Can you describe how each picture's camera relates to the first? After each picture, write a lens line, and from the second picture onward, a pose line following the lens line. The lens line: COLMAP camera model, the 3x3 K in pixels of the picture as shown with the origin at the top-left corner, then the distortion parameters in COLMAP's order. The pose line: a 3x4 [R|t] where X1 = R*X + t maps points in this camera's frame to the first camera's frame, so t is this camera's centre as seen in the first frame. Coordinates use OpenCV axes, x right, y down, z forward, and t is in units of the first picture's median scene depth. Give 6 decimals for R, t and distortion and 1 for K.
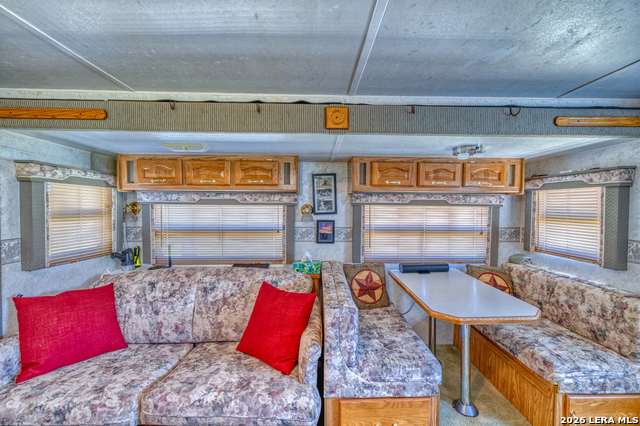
lens RADIAL K [[269.4, 0, 320.0], [0, 269.4, 213.0], [0, 0, 1]] dist [0.000847, -0.000106]
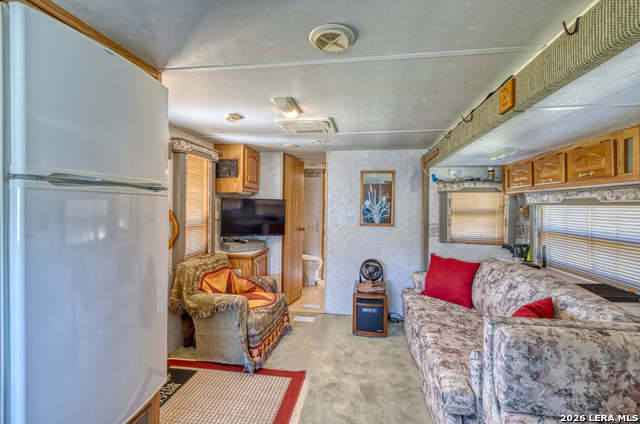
lens RADIAL K [[269.4, 0, 320.0], [0, 269.4, 212.0], [0, 0, 1]] dist [0.000847, -0.000106]
pose [[-0.189472, 0.016223, -0.981752, 0.651596], [-0.032753, 0.999203, 0.022833, -0.002506], [0.981340, 0.036482, -0.188790, 0.406679]]
